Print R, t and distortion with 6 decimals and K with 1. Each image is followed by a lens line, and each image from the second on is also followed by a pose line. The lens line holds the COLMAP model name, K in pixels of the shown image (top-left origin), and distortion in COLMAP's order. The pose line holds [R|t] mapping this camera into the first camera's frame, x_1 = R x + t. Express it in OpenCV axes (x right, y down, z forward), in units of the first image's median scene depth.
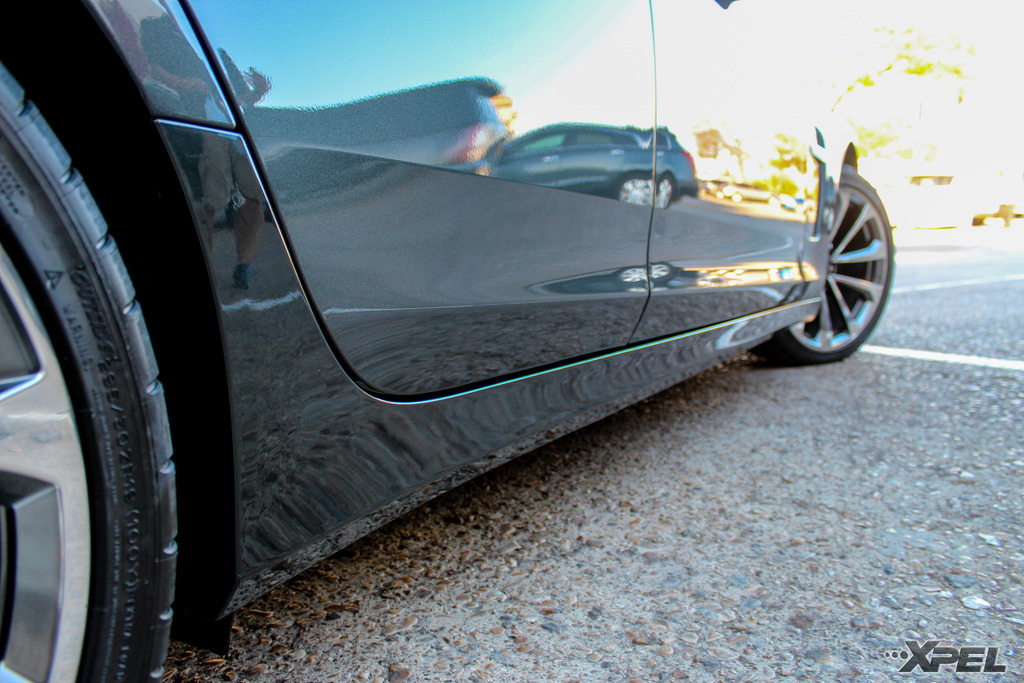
lens RADIAL K [[837.1, 0, 508.2], [0, 837.1, 338.1], [0, 0, 1]] dist [-0.145221, 0.113559]
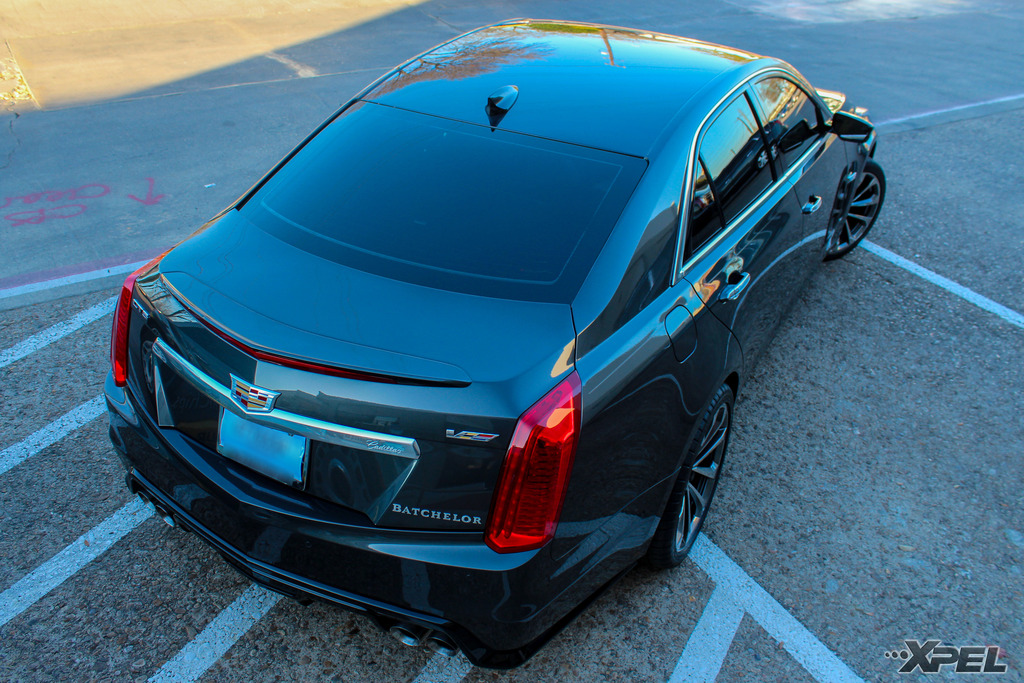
lens RADIAL K [[837.1, 0, 511.8], [0, 837.1, 344.3], [0, 0, 1]] dist [-0.145221, 0.113559]
pose [[0.997261, 0.063126, 0.038550, -0.951817], [-0.073266, 0.914589, 0.397692, -1.157019], [-0.010153, -0.399427, 0.916709, -1.846294]]
